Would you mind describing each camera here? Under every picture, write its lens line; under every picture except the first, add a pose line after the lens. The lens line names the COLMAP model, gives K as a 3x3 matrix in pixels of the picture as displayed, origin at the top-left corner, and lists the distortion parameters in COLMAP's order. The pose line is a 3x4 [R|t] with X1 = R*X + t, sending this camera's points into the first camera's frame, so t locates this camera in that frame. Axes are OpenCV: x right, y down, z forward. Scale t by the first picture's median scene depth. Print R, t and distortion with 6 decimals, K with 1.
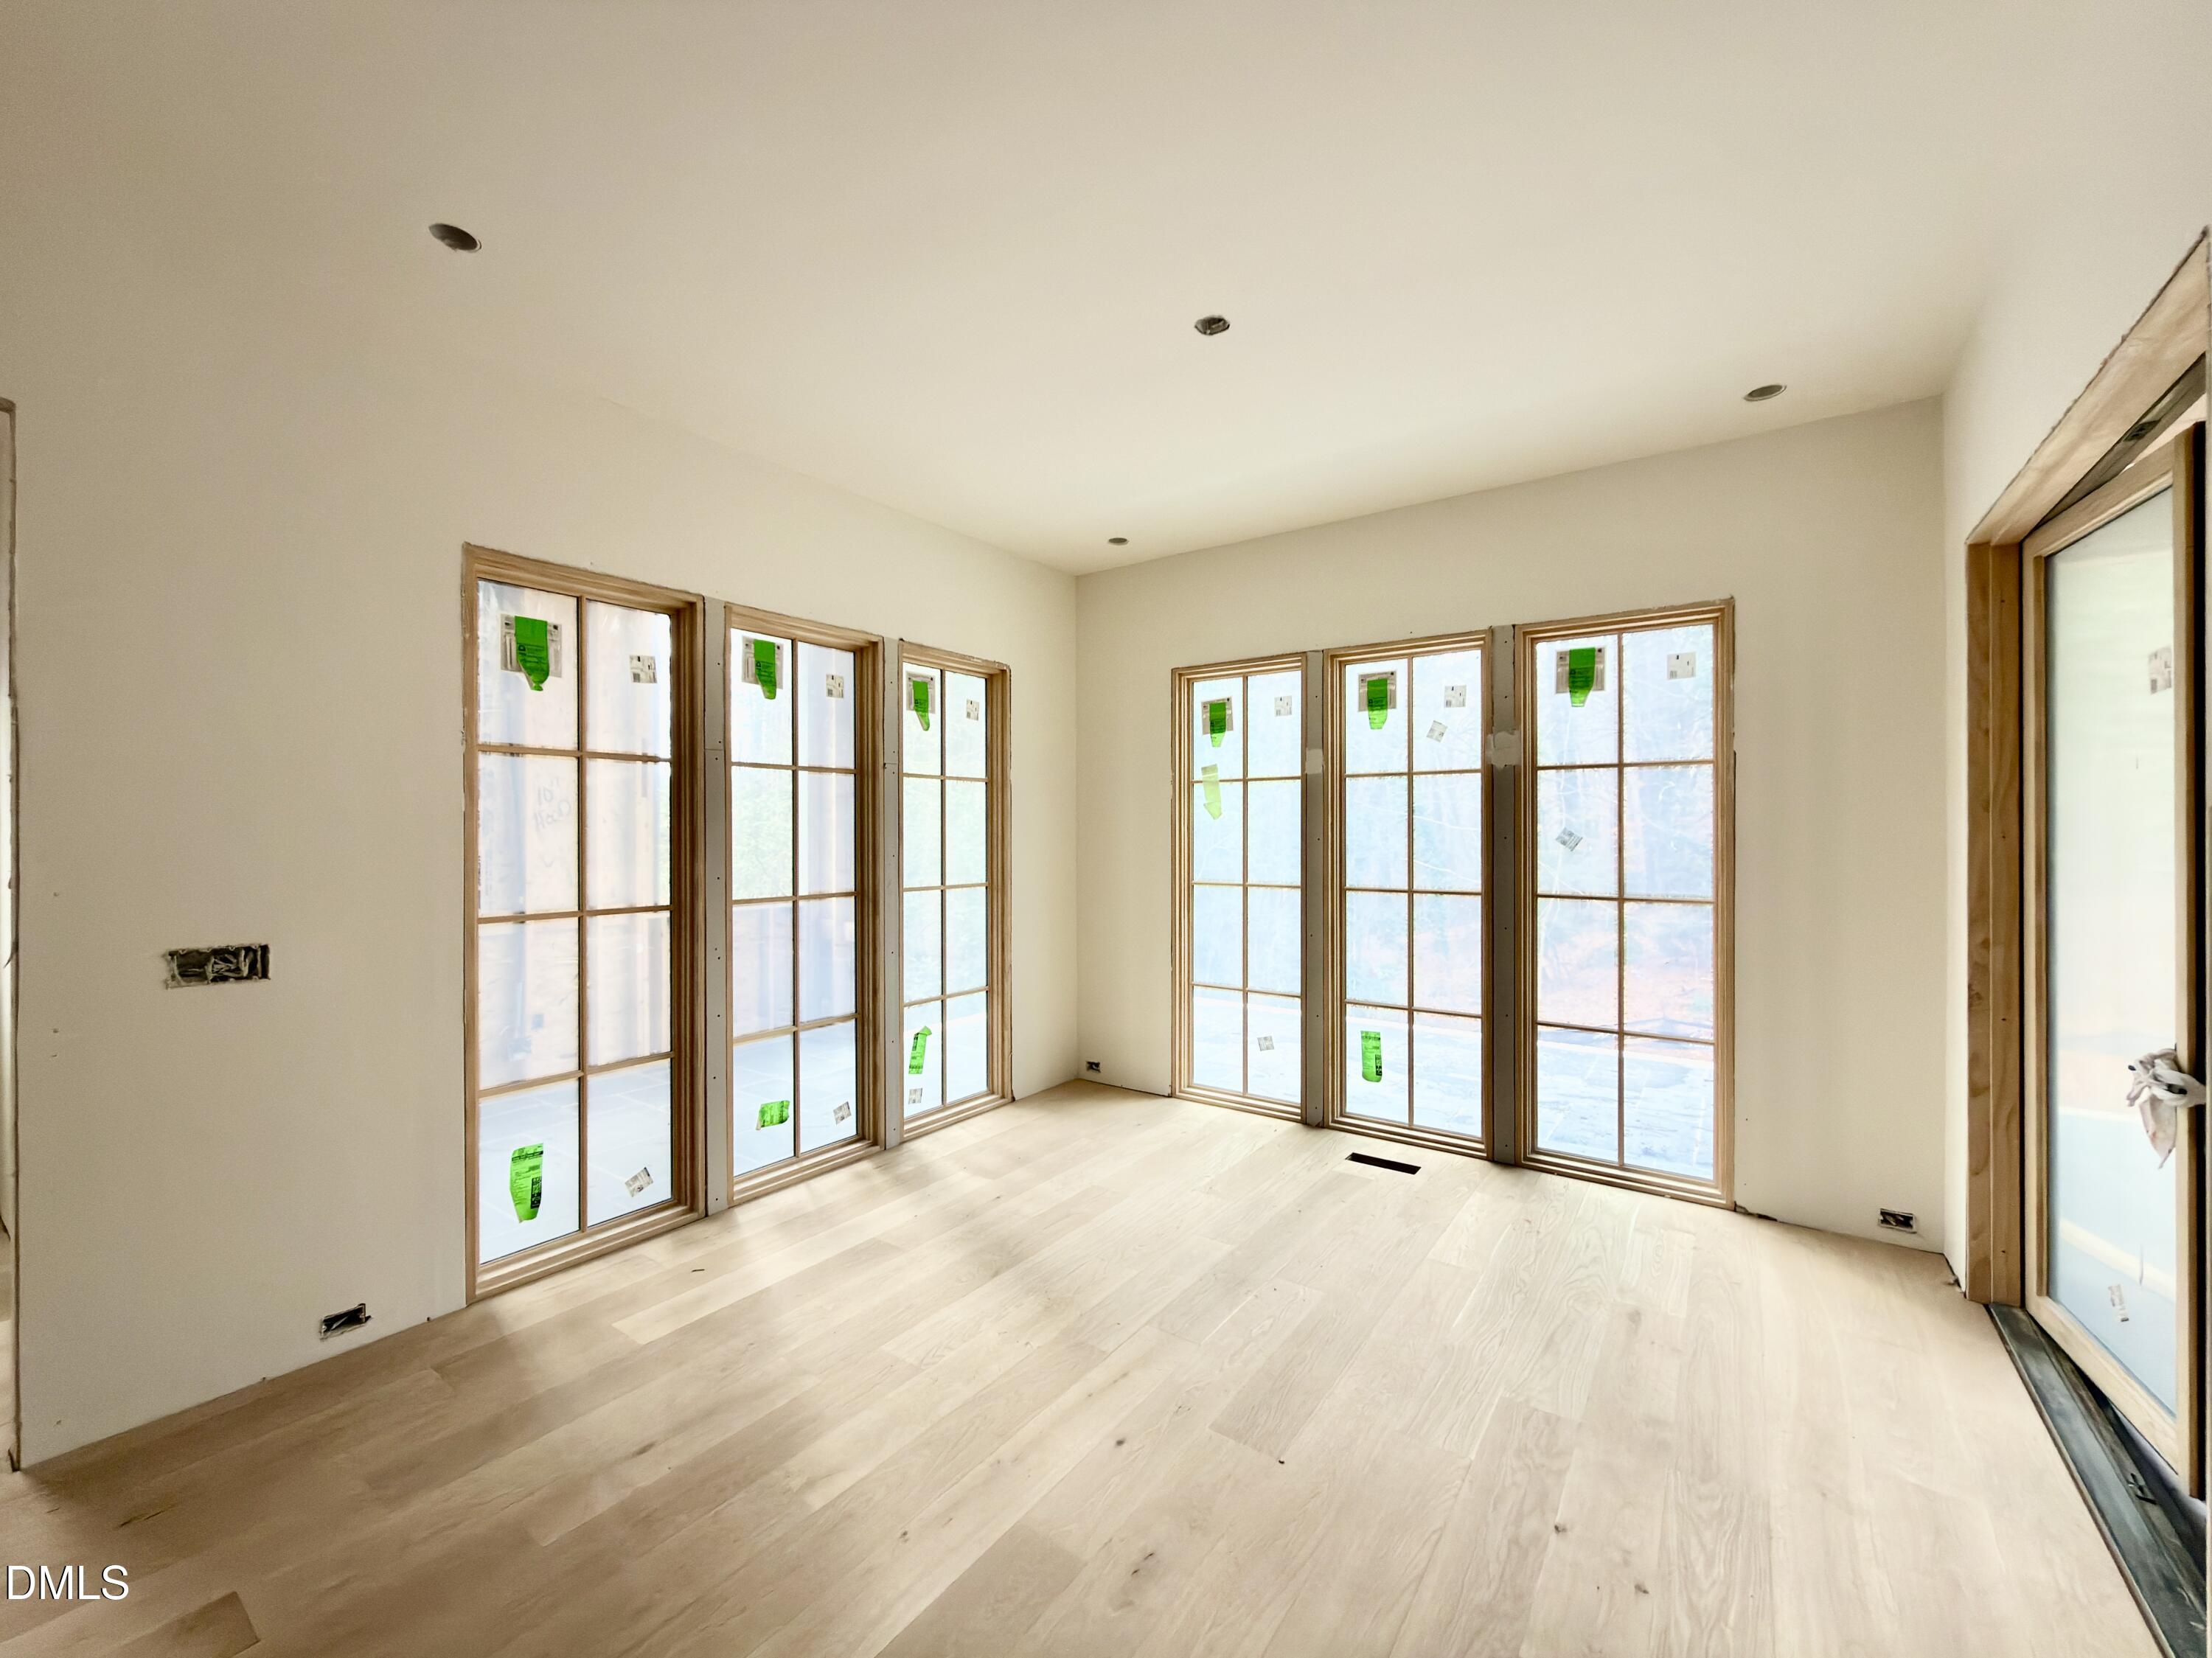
lens RADIAL K [[881.6, 0, 1100.3], [0, 881.6, 837.5], [0, 0, 1]] dist [-0.000338, -0.000098]
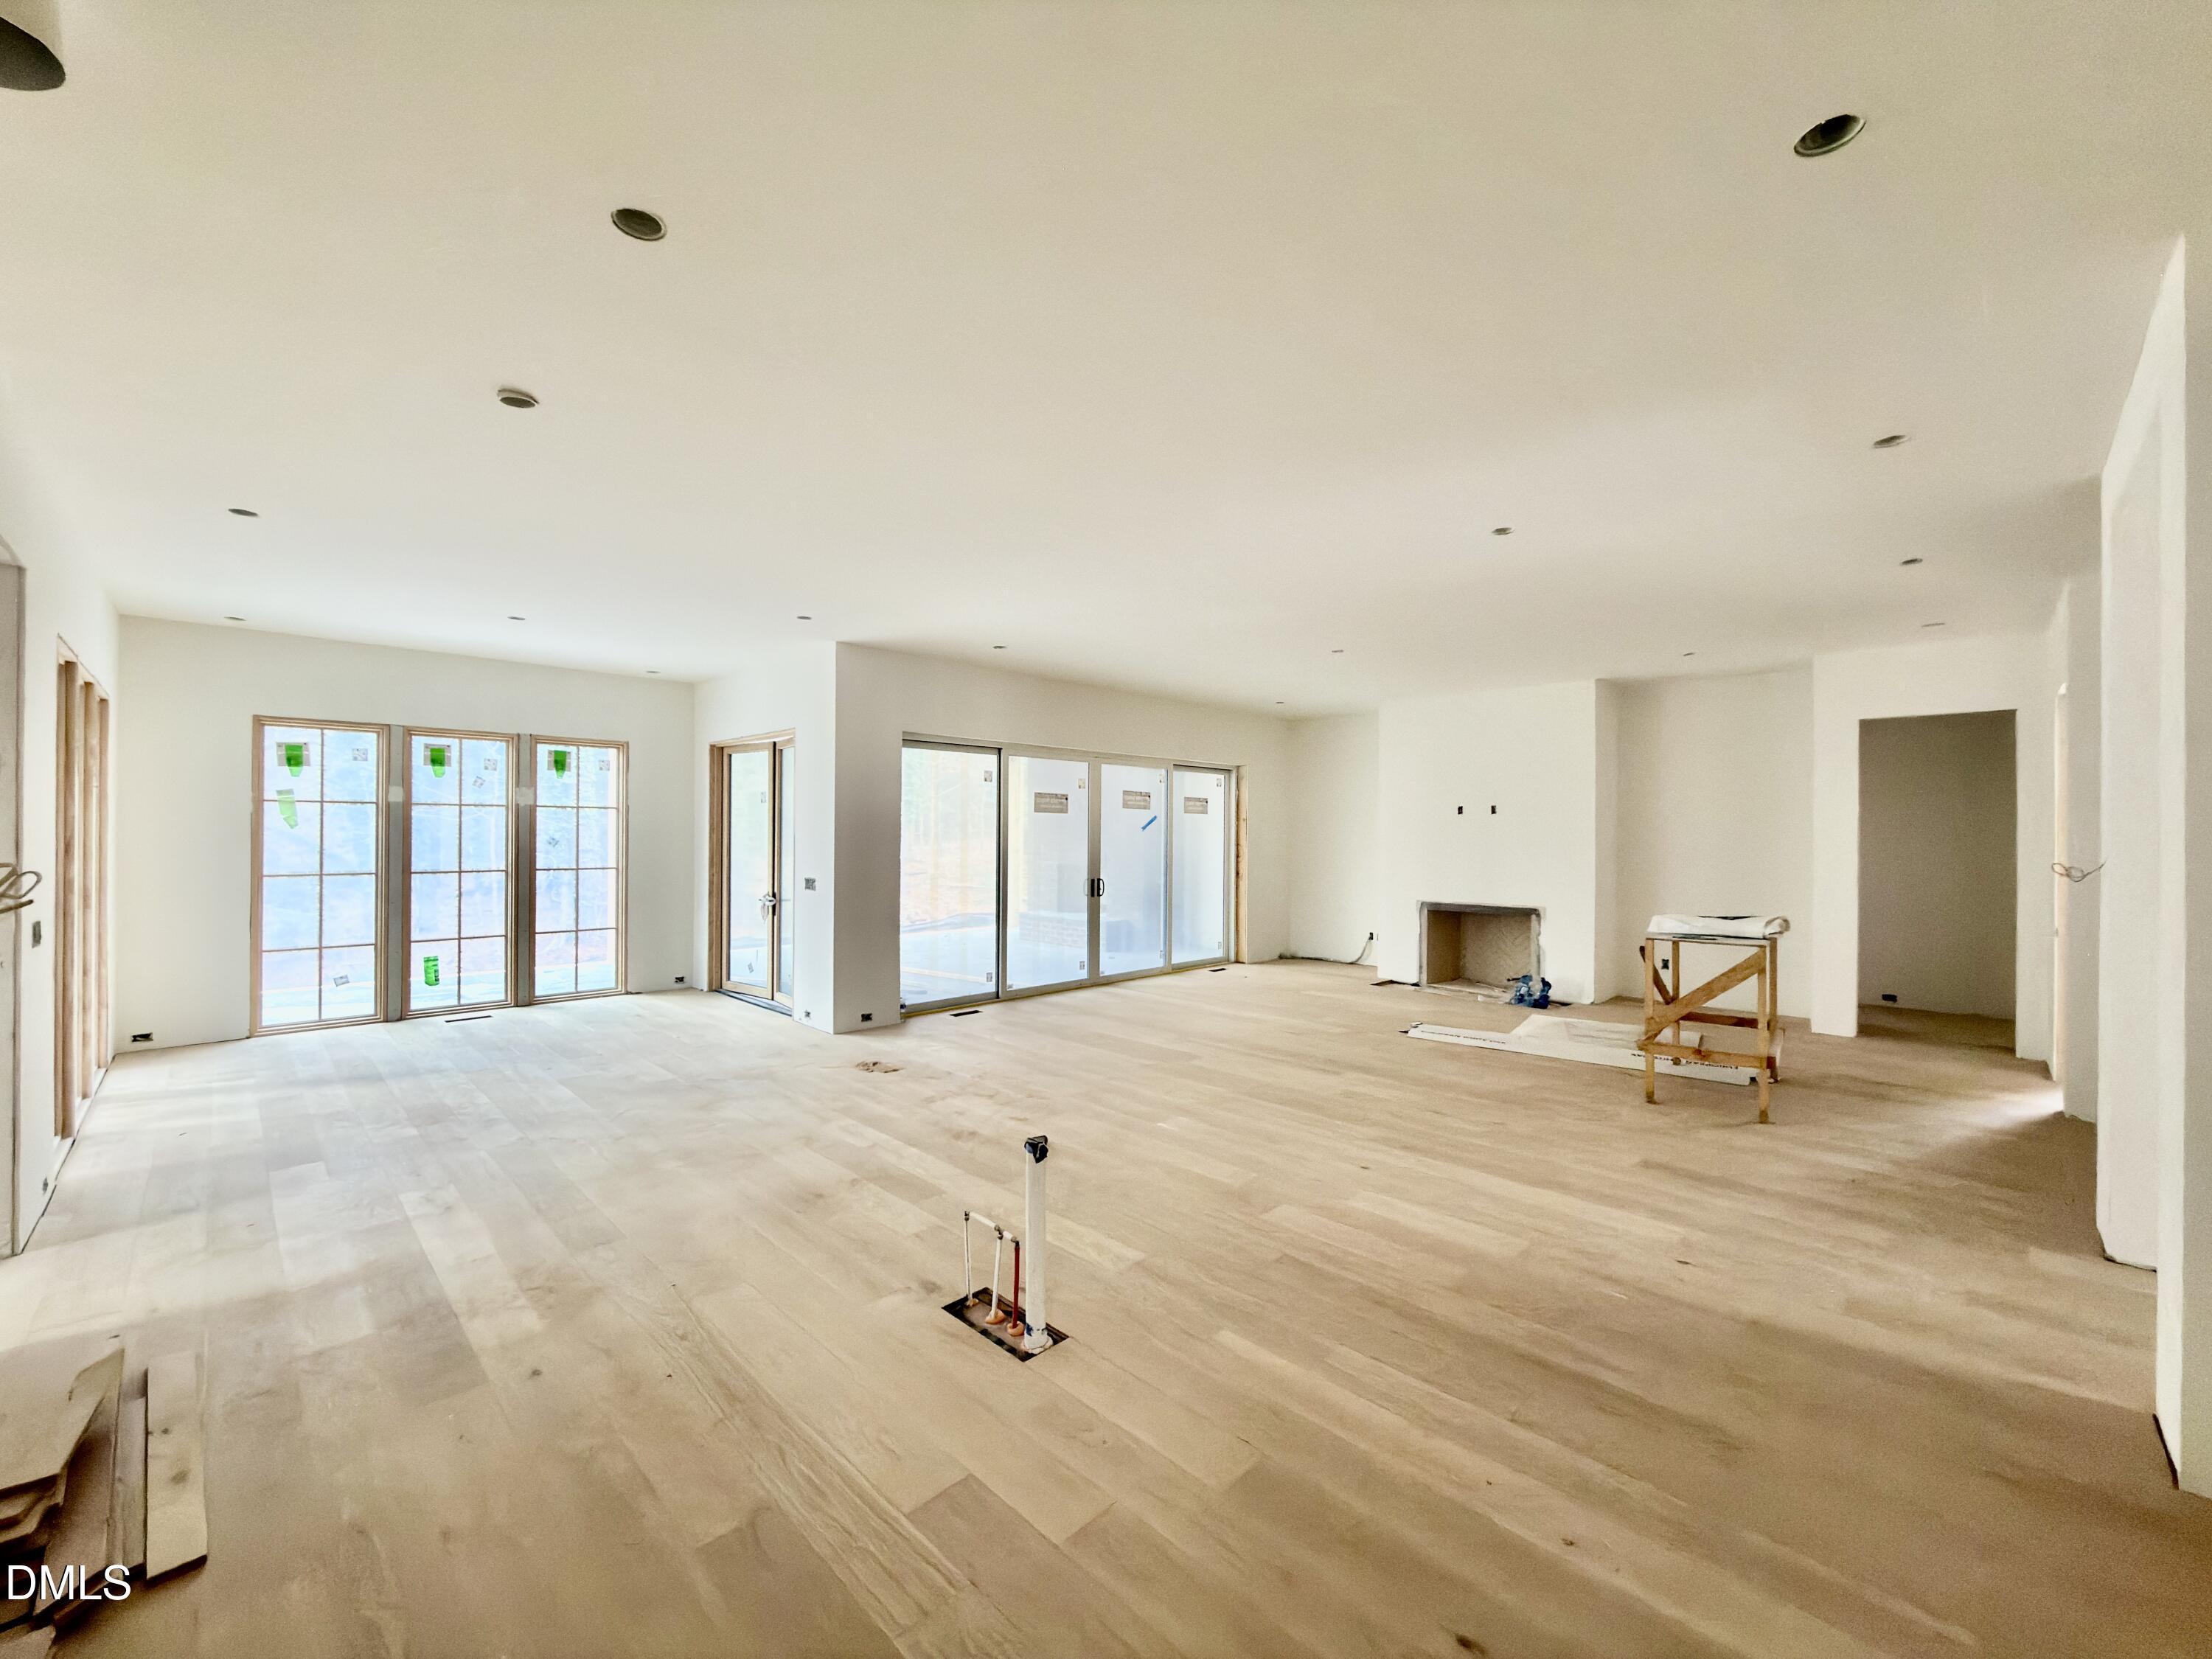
lens RADIAL K [[881.6, 0, 1111.1], [0, 881.6, 830.0], [0, 0, 1]] dist [-0.000338, -0.000098]
pose [[0.152478, 0.005943, 0.988289, -1.398252], [0.000567, 0.999981, -0.006101, -0.011958], [-0.988307, 0.001490, 0.152472, -0.647994]]
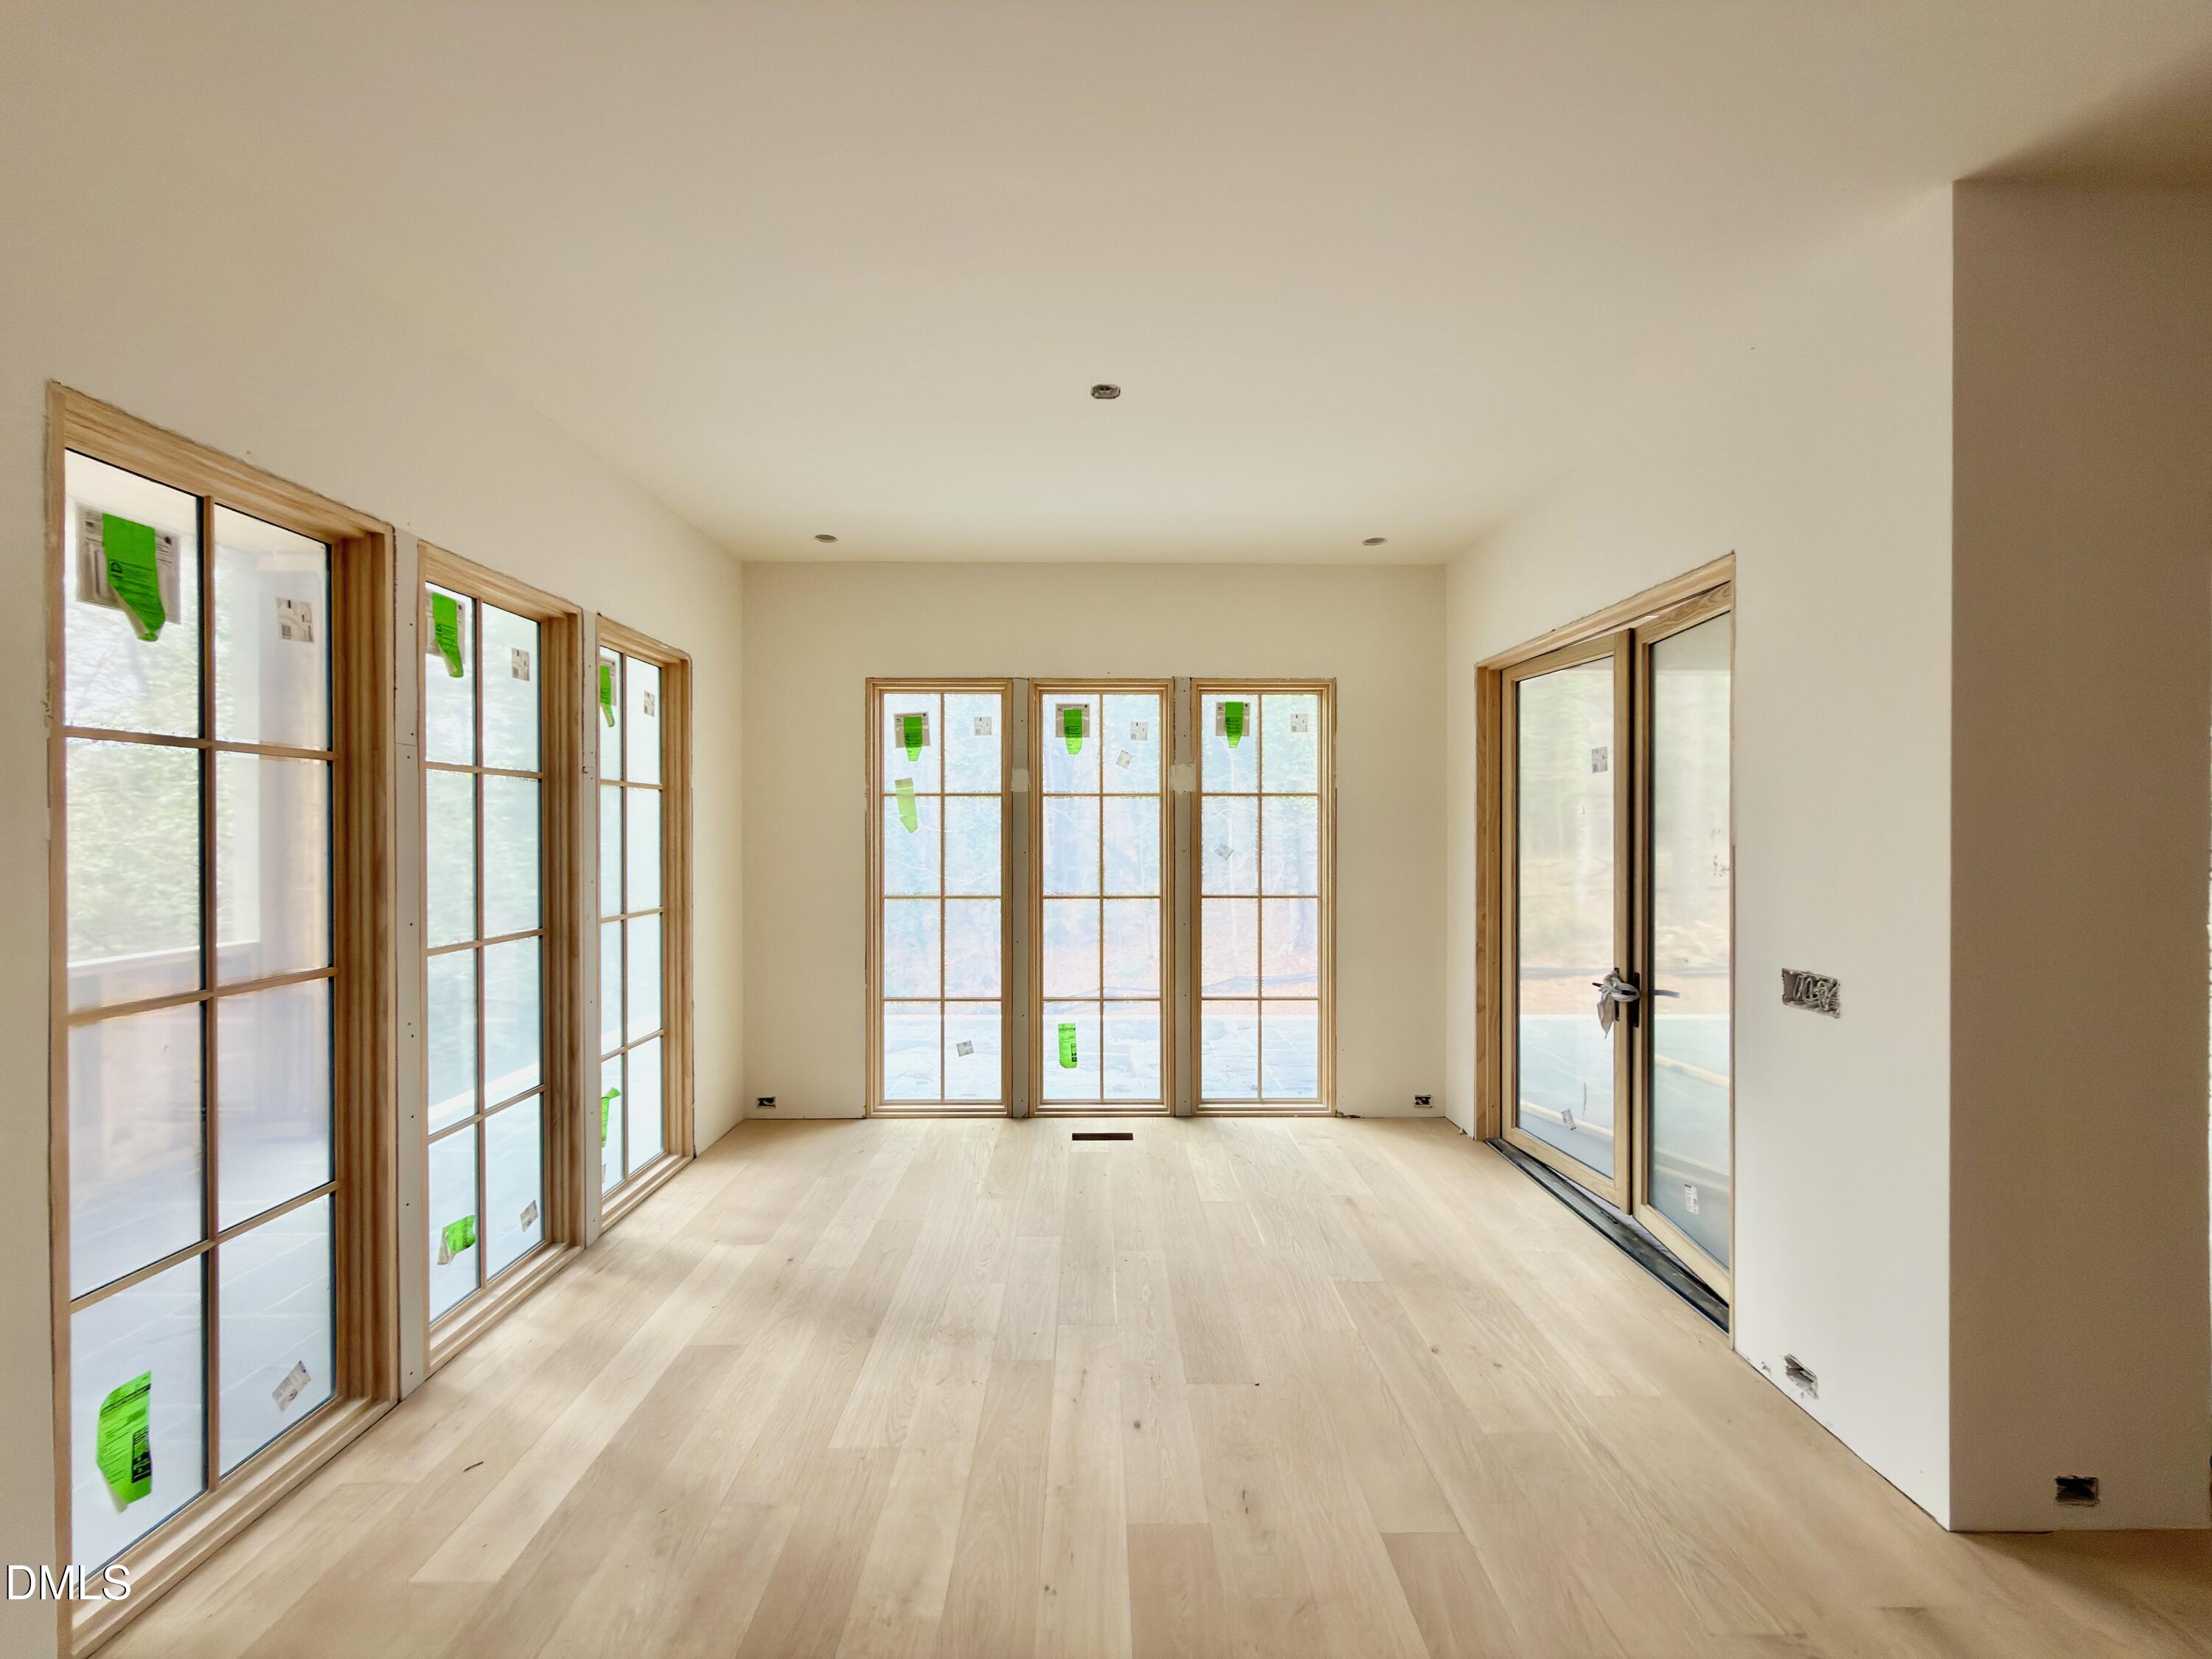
lens RADIAL K [[881.6, 0, 1099.7], [0, 881.6, 835.4], [0, 0, 1]] dist [-0.000338, -0.000098]
pose [[0.806689, -0.002892, 0.590969, -0.386588], [0.002876, 0.999995, 0.000968, -0.023799], [-0.590969, 0.000918, 0.806694, 0.089386]]
